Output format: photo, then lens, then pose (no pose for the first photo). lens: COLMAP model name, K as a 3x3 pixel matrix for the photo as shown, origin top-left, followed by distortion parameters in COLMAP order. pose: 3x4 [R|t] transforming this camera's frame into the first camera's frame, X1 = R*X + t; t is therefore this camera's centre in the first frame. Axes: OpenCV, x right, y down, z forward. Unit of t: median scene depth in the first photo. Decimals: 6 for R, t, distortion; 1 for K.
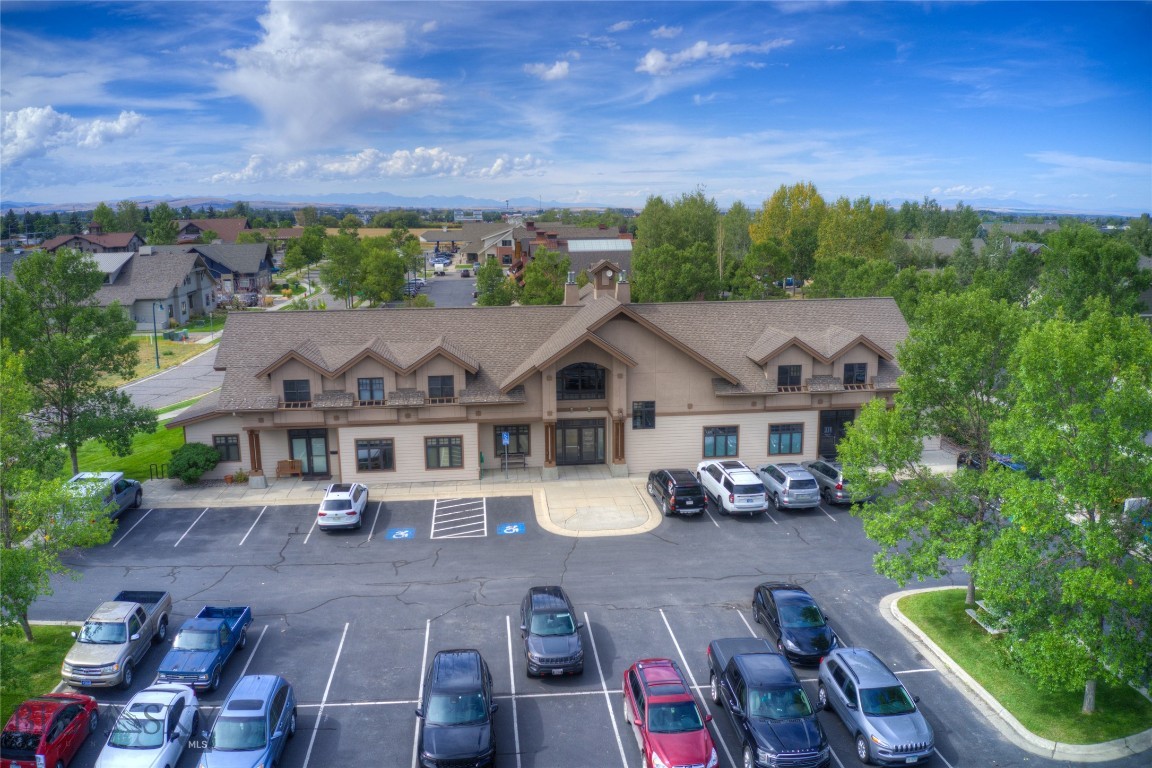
lens RADIAL K [[929.4, 0, 576.0], [0, 929.4, 384.0], [0, 0, 1]] dist [-0.039531, -0.188716]
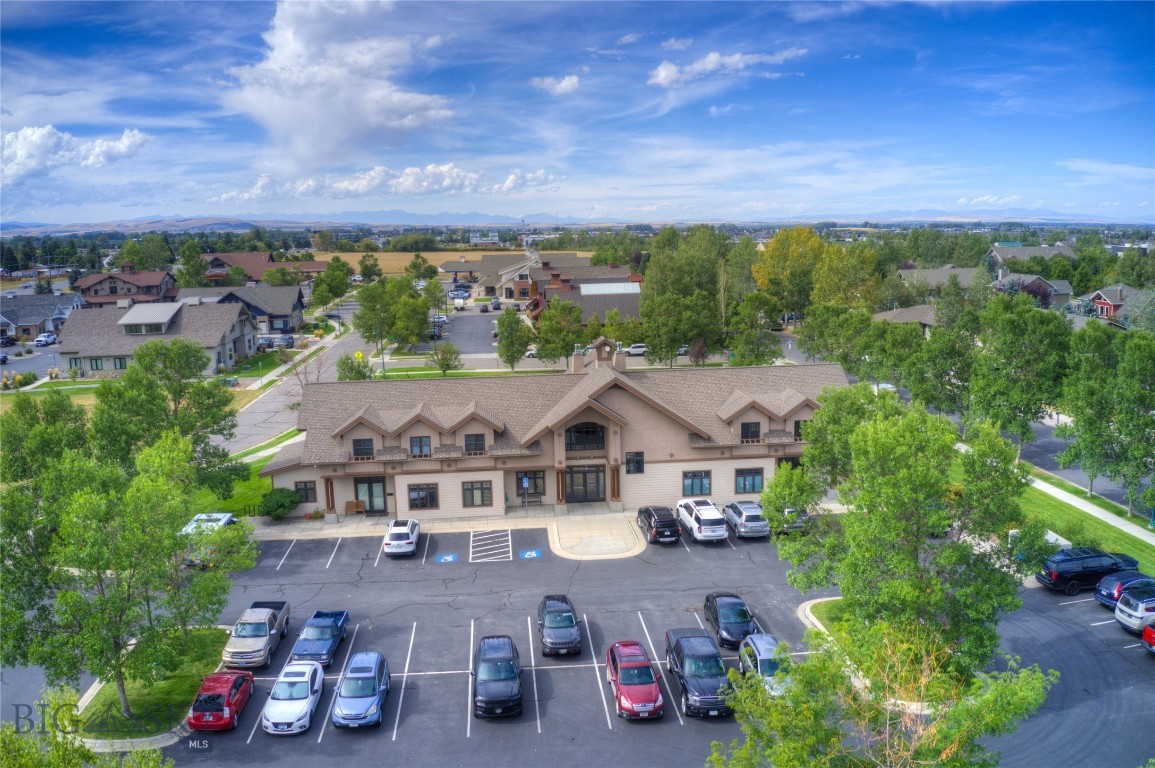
lens RADIAL K [[958.5, 0, 561.3], [0, 958.5, 384.6], [0, 0, 1]] dist [-0.033662, -0.214099]
pose [[0.999312, -0.011552, -0.035235, 0.020657], [0.010903, 0.999769, -0.018540, -0.050210], [0.035441, 0.018143, 0.999207, -0.307698]]
